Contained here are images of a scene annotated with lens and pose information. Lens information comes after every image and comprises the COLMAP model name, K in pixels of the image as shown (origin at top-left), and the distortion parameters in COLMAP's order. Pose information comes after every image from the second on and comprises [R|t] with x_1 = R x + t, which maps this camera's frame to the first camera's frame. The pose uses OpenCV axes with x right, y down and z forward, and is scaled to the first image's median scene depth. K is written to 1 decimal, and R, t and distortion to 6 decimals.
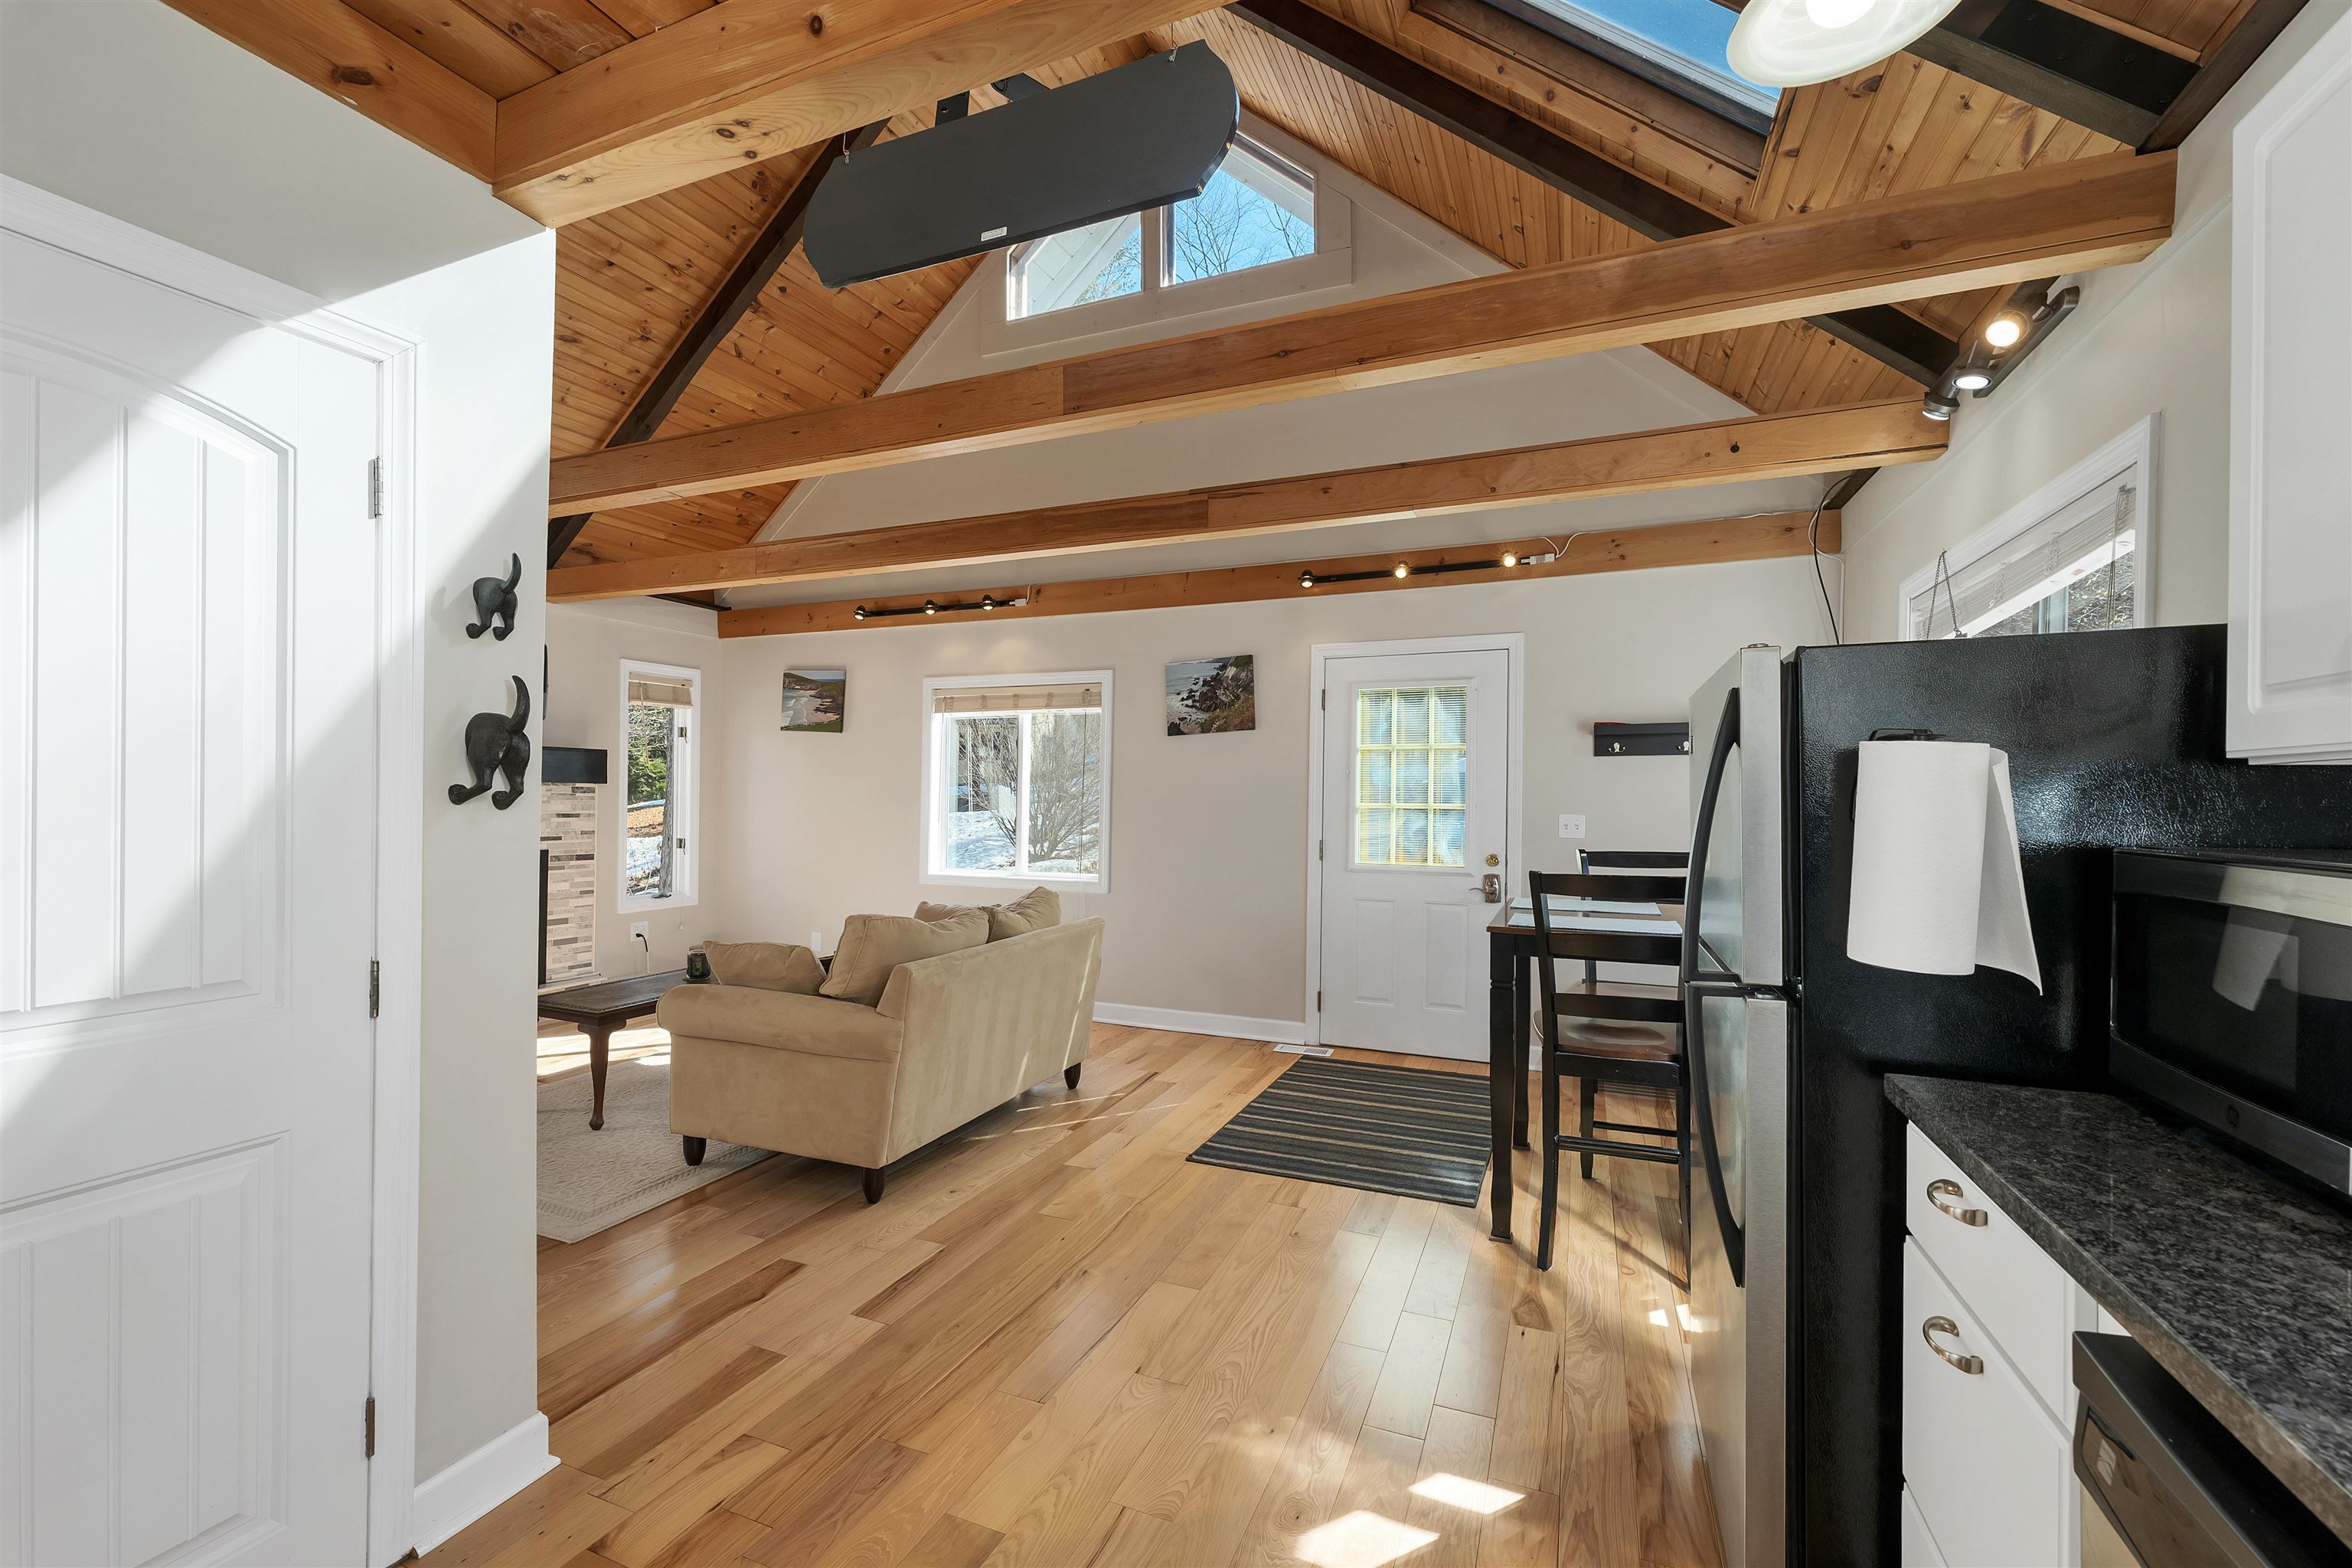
lens RADIAL K [[973.5, 0, 1171.3], [0, 973.5, 801.6], [0, 0, 1]] dist [0.001780, 0.000038]
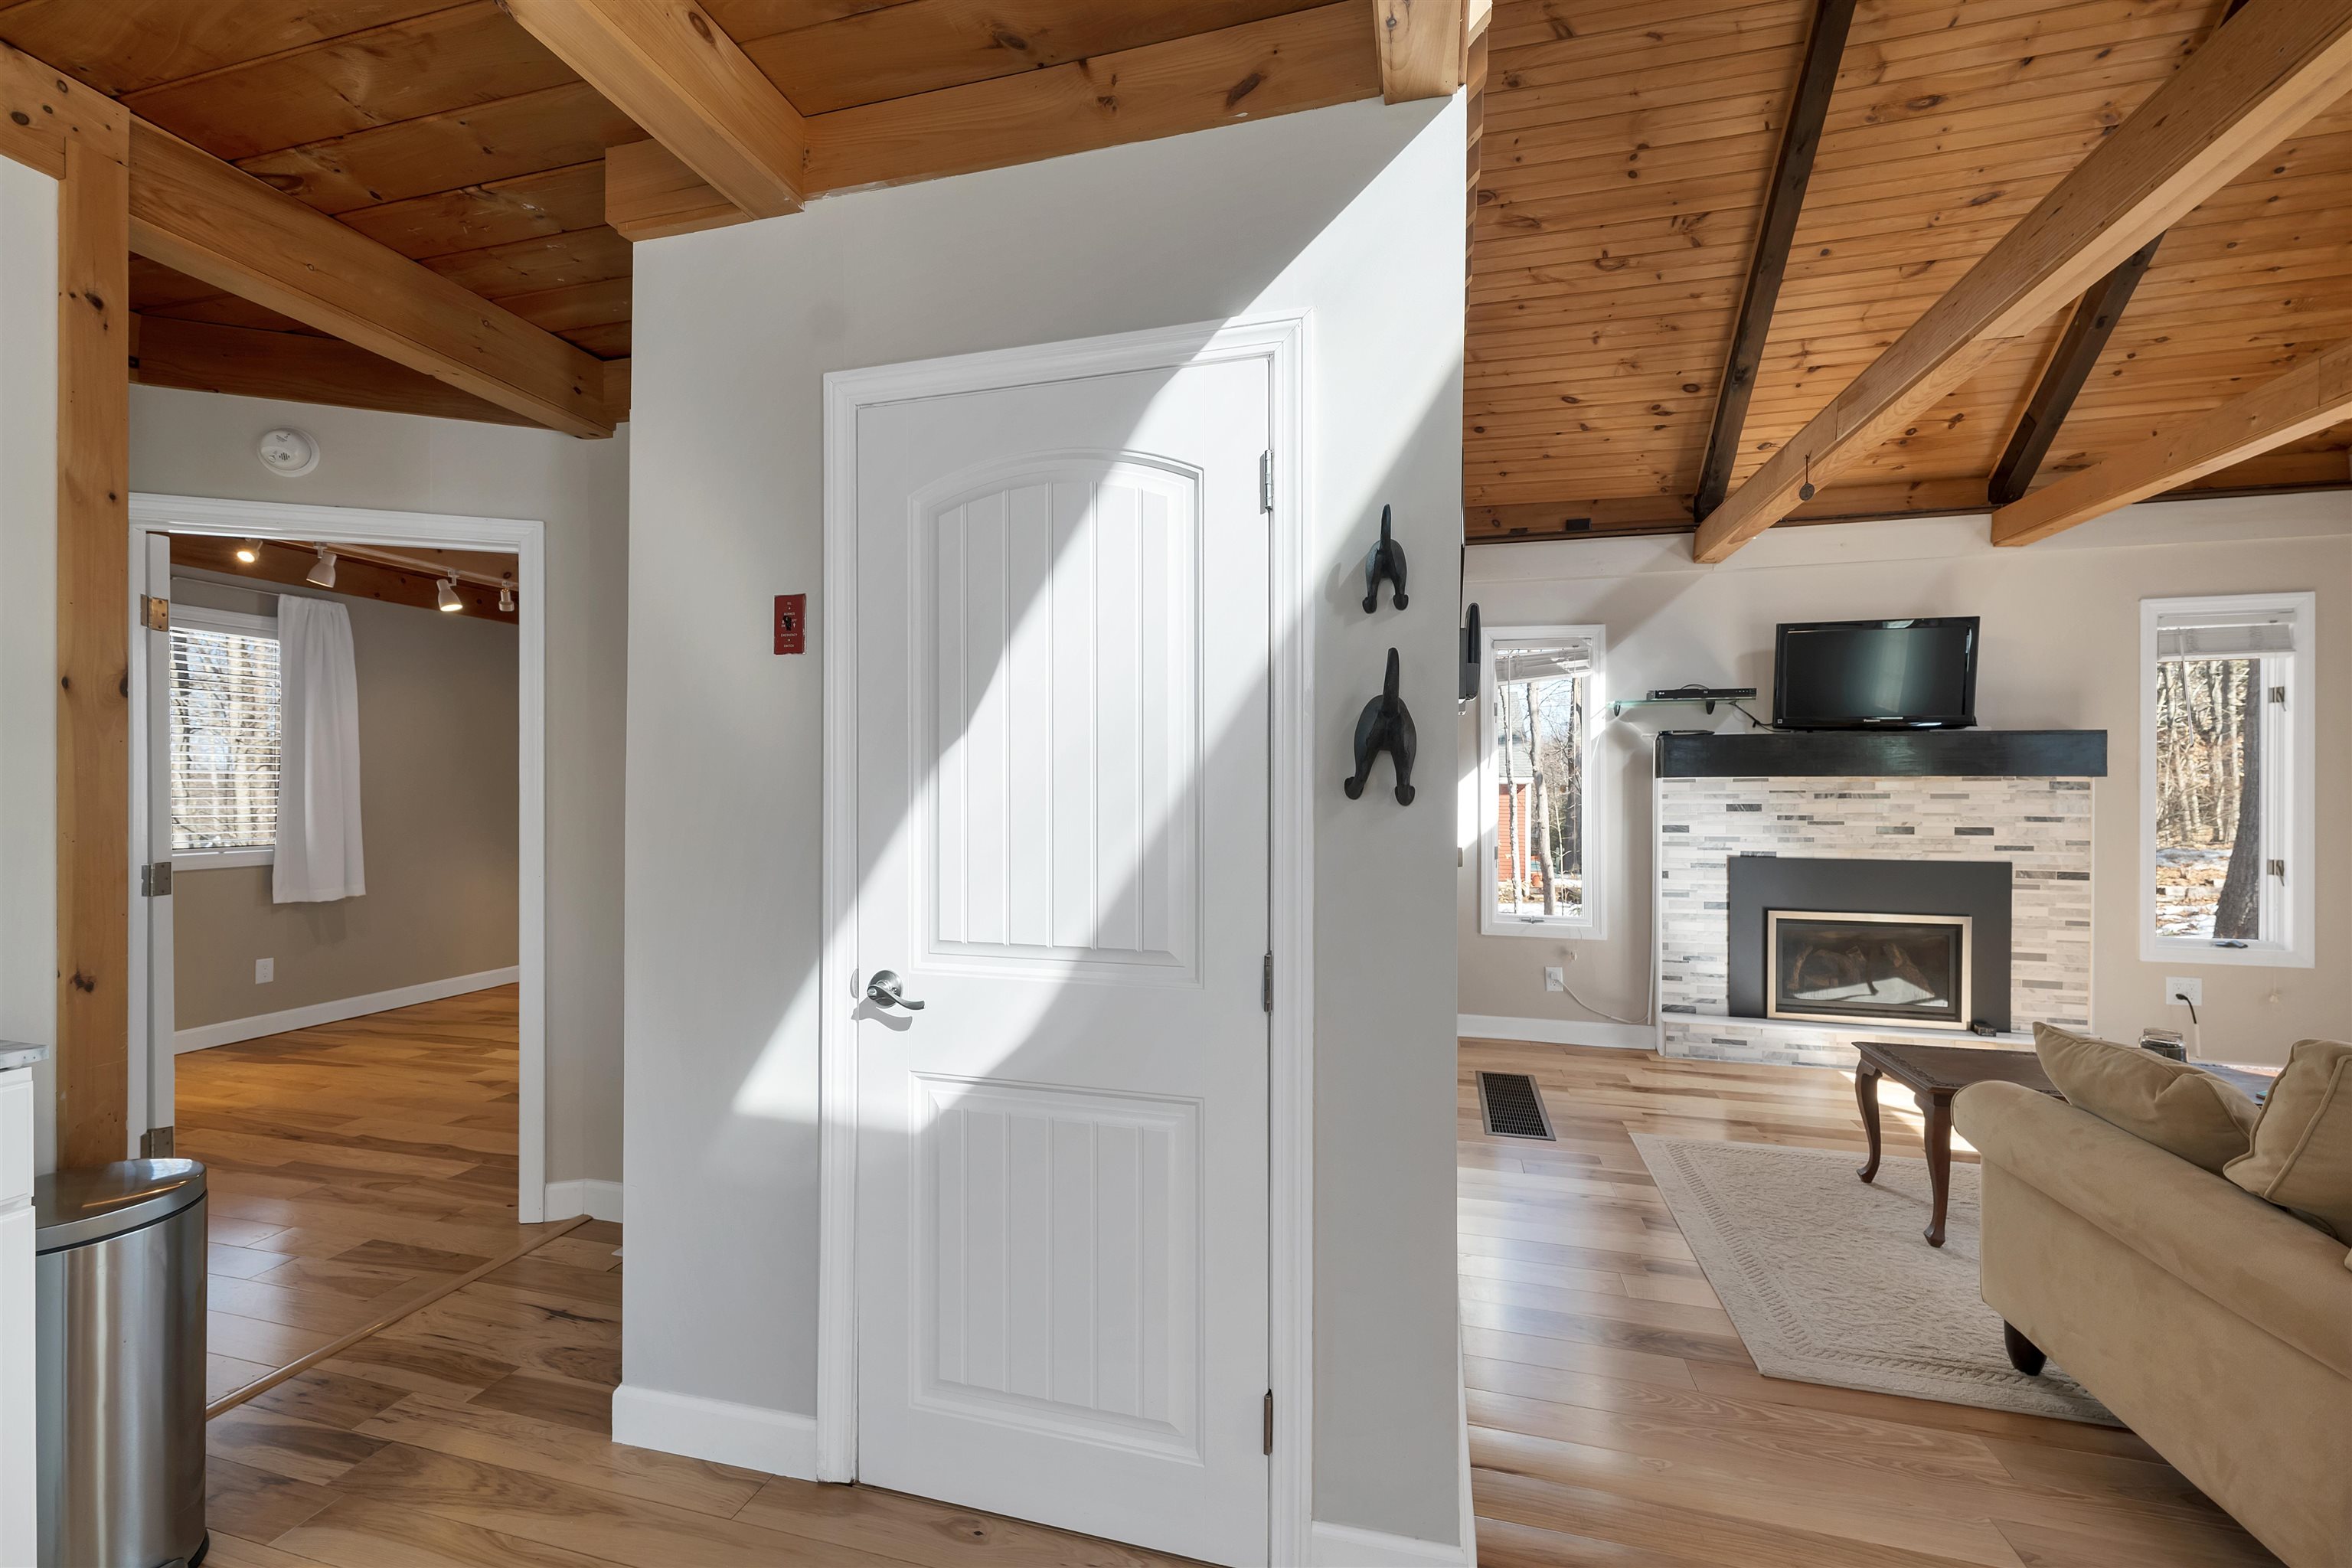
lens RADIAL K [[973.5, 0, 1153.4], [0, 973.5, 781.1], [0, 0, 1]] dist [0.001780, 0.000038]
pose [[0.129955, -0.013520, -0.991428, 0.051015], [-0.006939, 0.999870, -0.014545, 0.000603], [0.991496, 0.008769, 0.129845, 0.246957]]
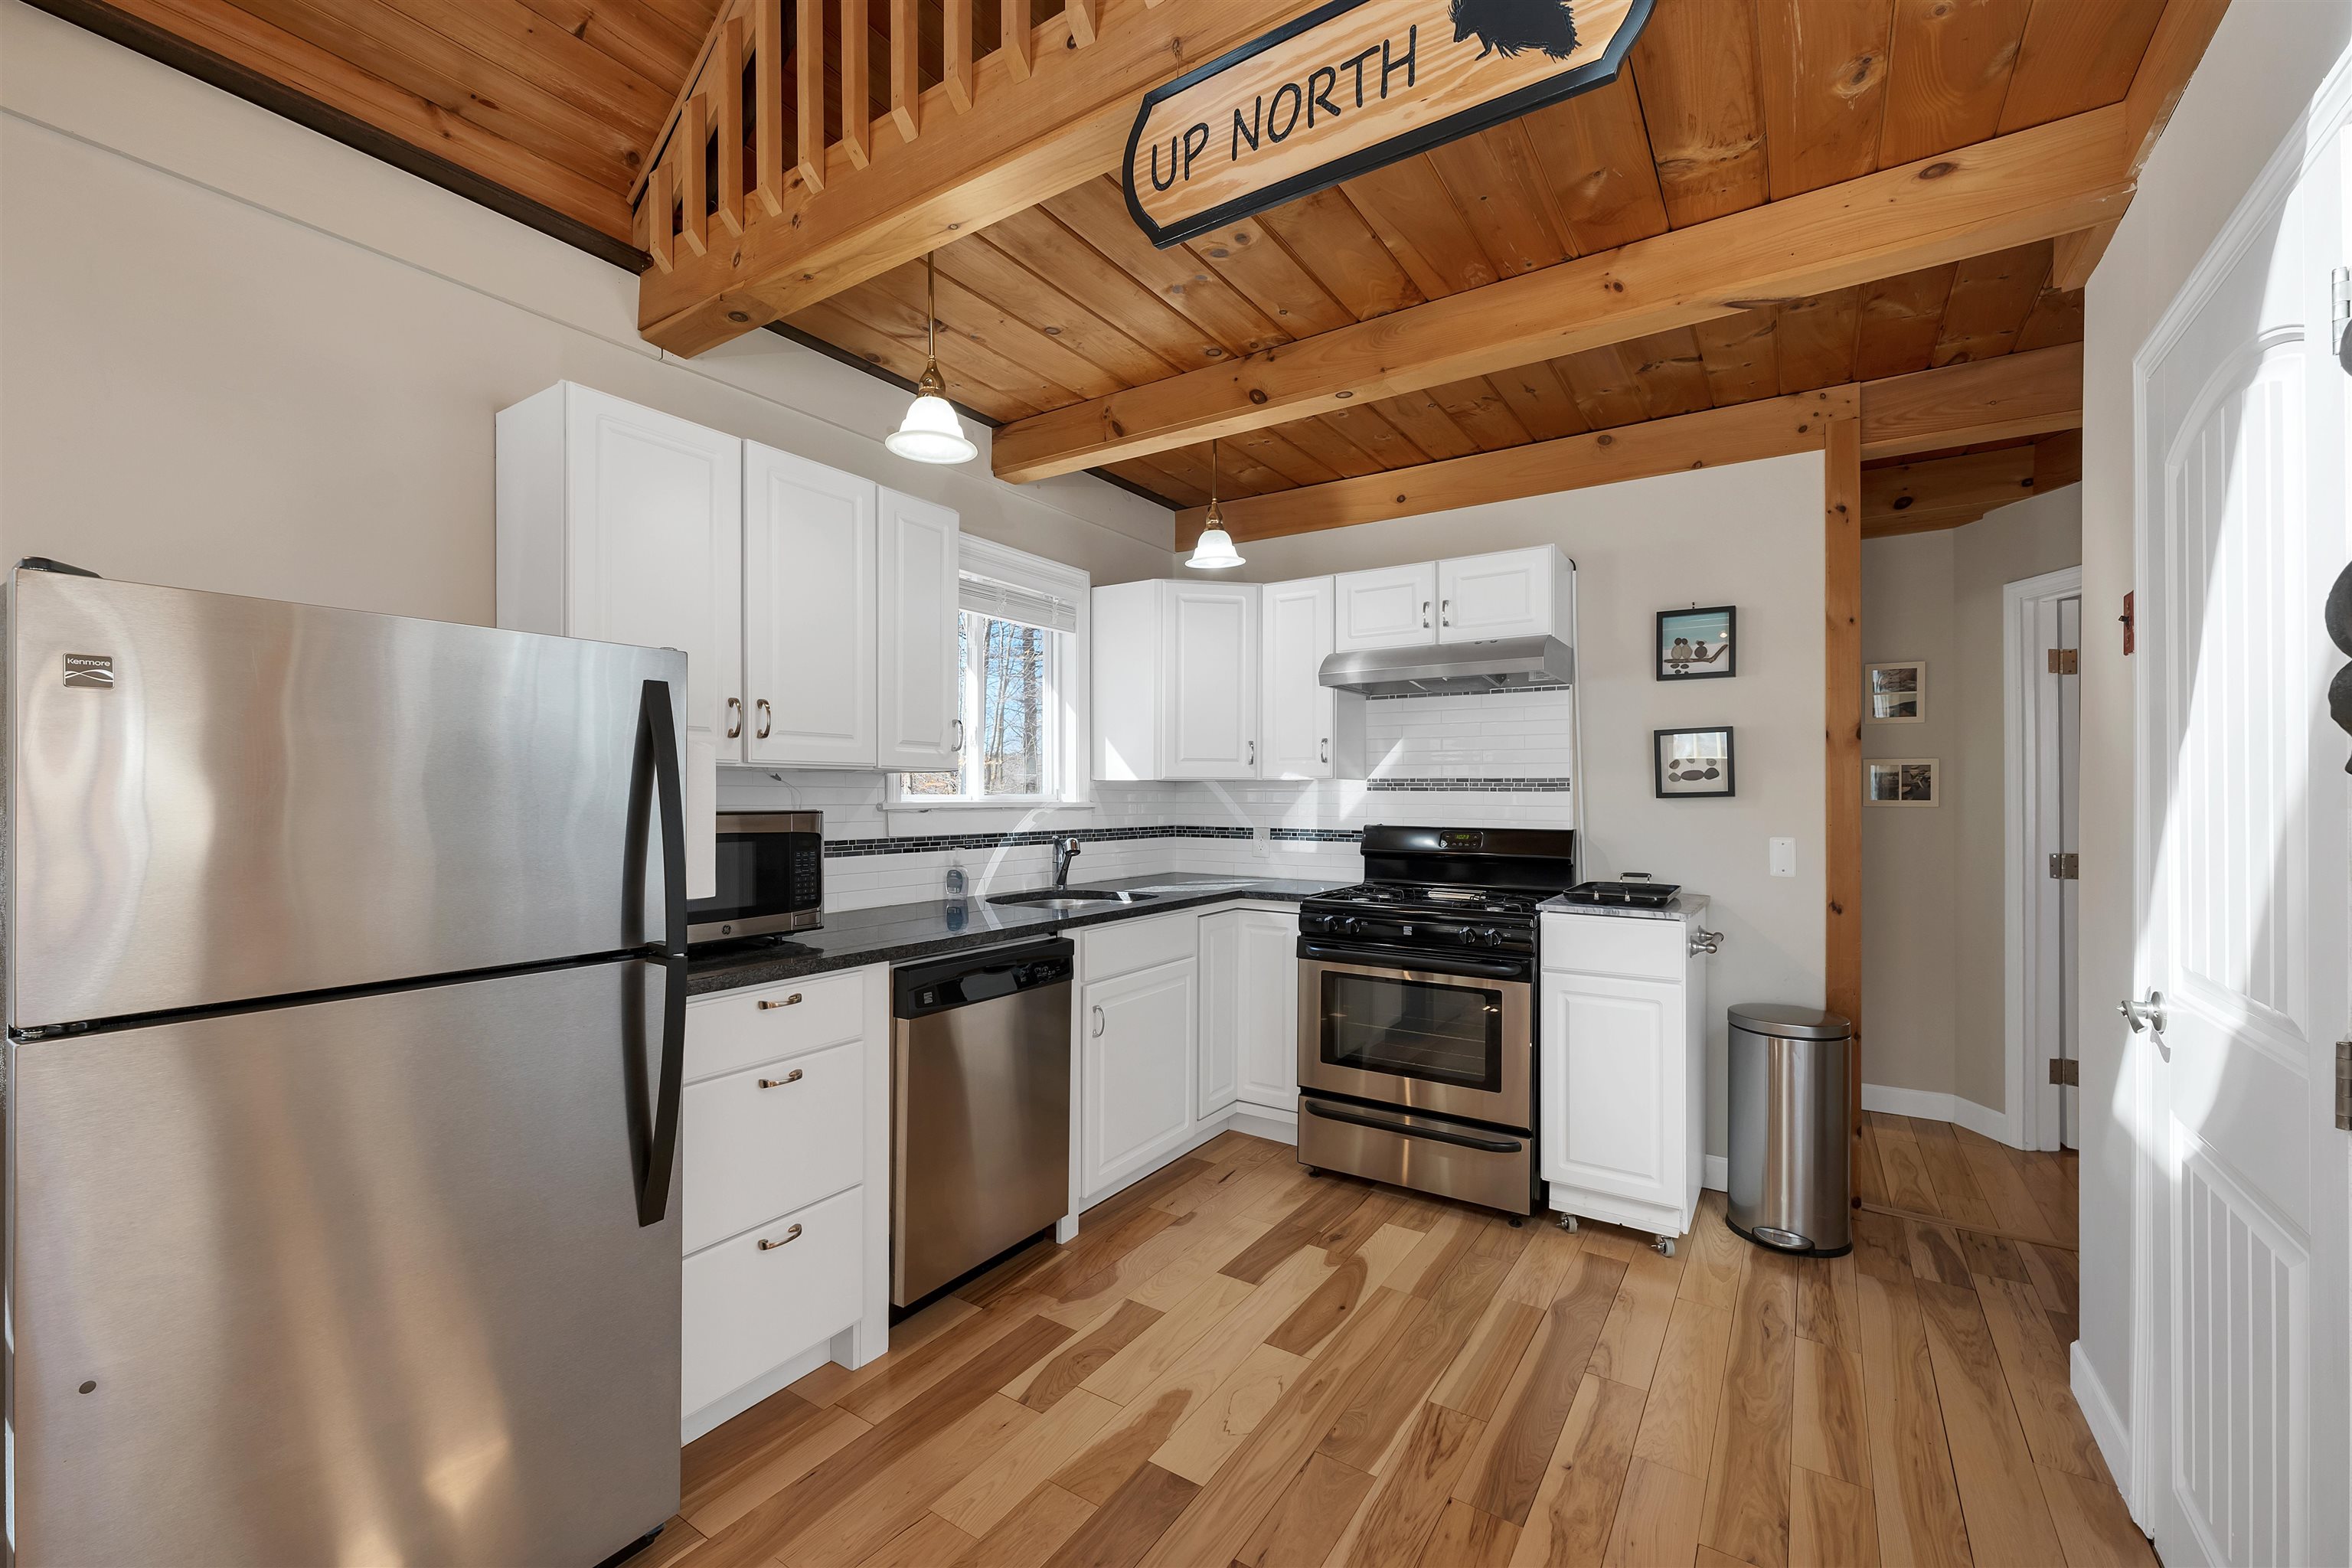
lens RADIAL K [[973.5, 0, 1173.6], [0, 973.5, 796.6], [0, 0, 1]] dist [0.001780, 0.000038]
pose [[-0.982424, -0.007917, 0.186495, -0.057462], [-0.006872, 0.999957, 0.006249, 0.000644], [-0.186536, 0.004858, -0.982436, 0.581468]]
